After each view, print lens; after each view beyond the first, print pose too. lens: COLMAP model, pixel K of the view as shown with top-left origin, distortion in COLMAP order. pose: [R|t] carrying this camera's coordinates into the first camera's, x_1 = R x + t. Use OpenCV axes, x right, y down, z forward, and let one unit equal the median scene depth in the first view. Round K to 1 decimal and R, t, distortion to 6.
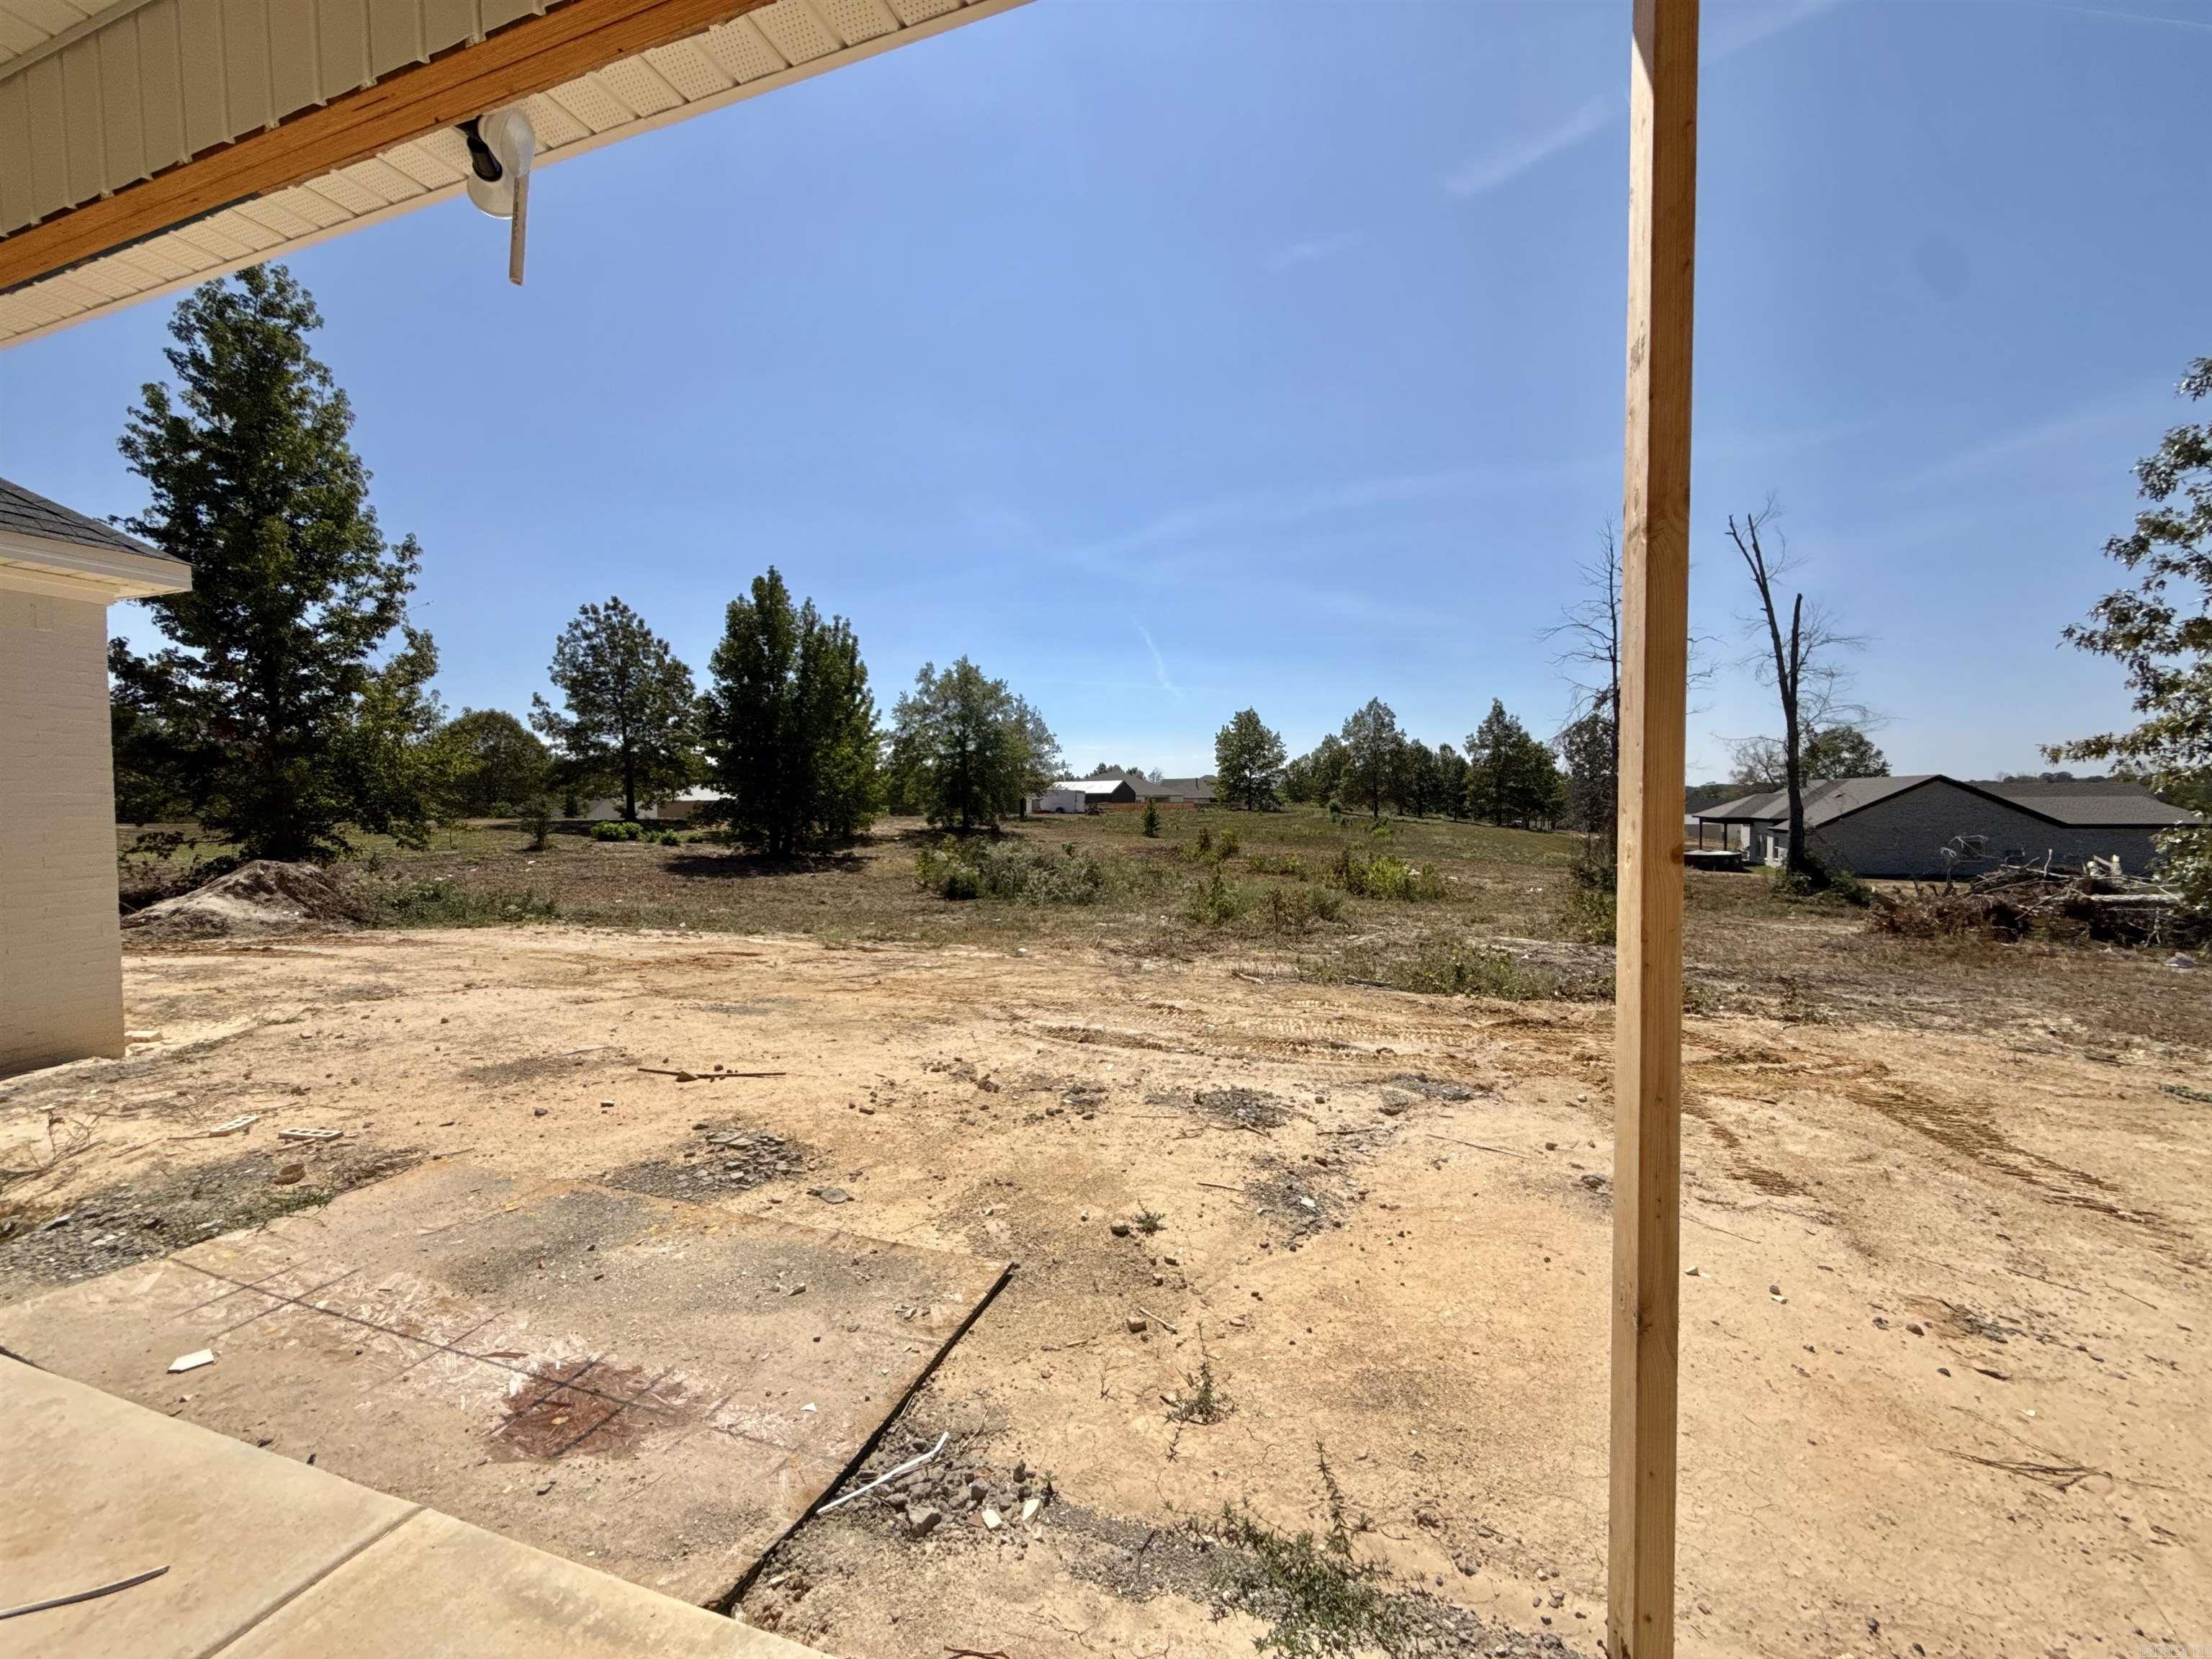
lens RADIAL K [[885.2, 0, 1089.3], [0, 885.2, 819.2], [0, 0, 1]] dist [0.001136, -0.000660]
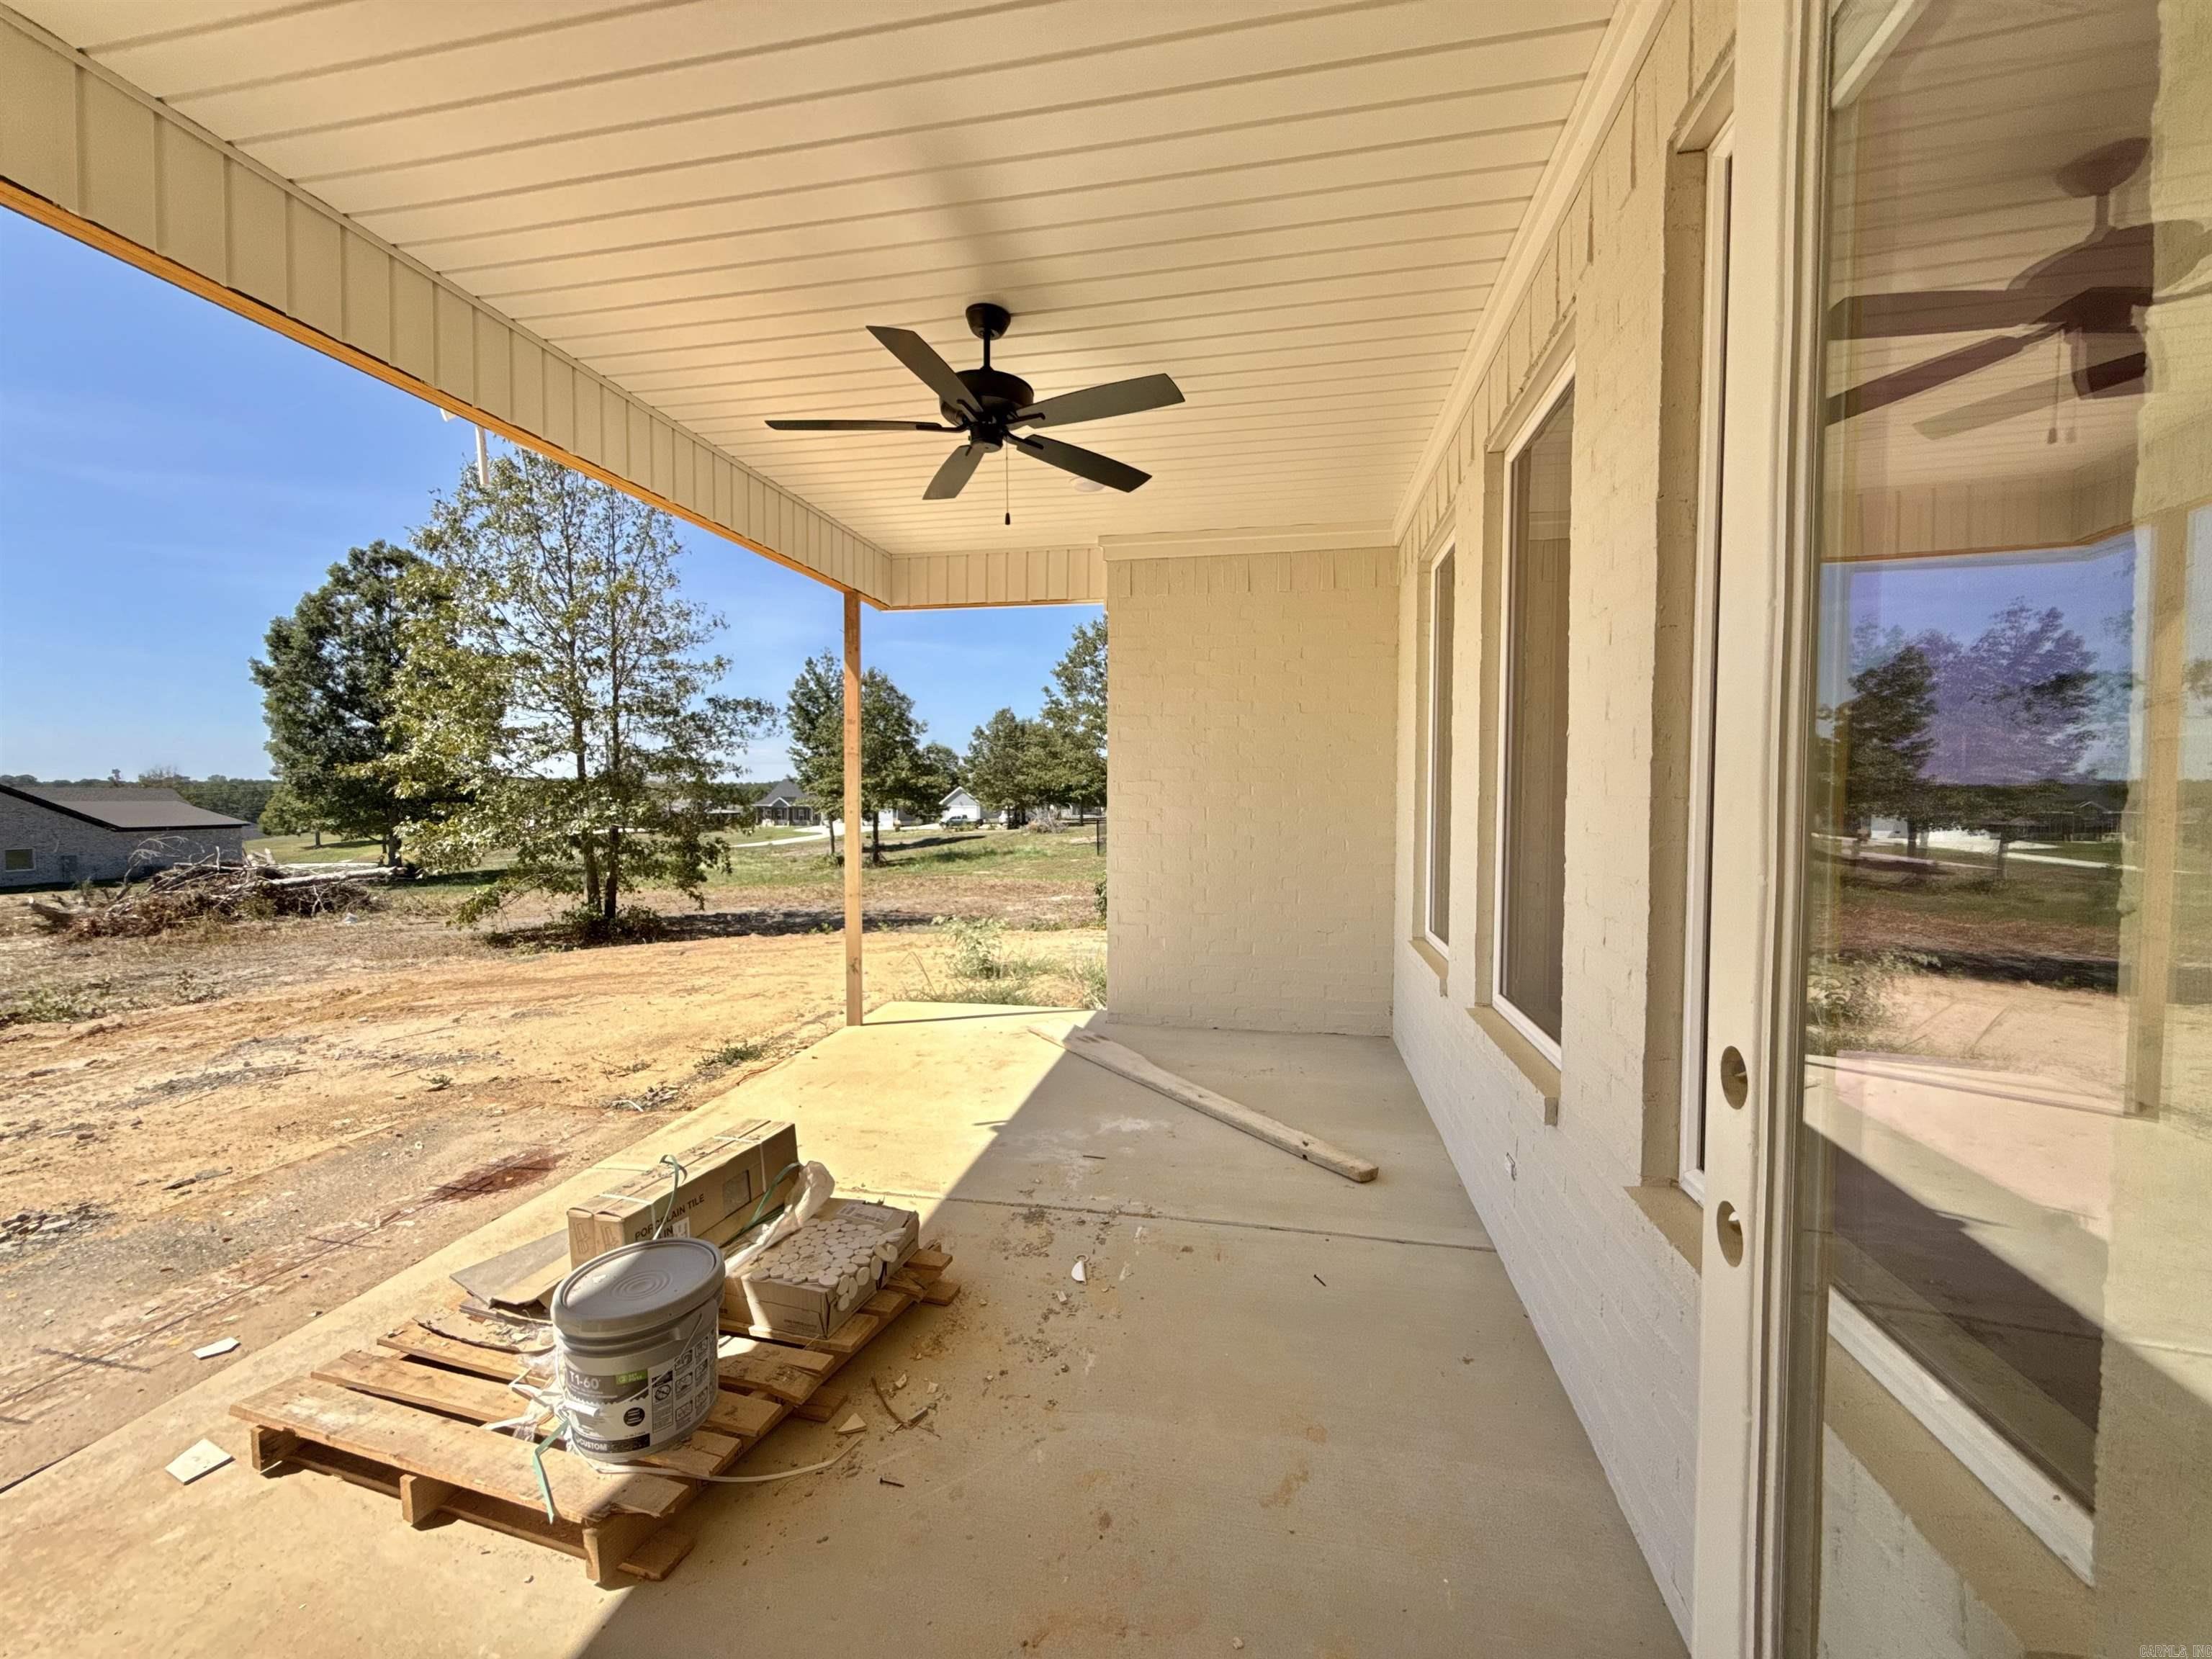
lens RADIAL K [[885.2, 0, 1101.7], [0, 885.2, 824.1], [0, 0, 1]] dist [0.001136, -0.000660]
pose [[-0.145346, -0.021167, 0.989154, -2.017192], [0.020141, 0.999501, 0.024348, -0.004616], [-0.989176, 0.023461, -0.144847, 0.102970]]
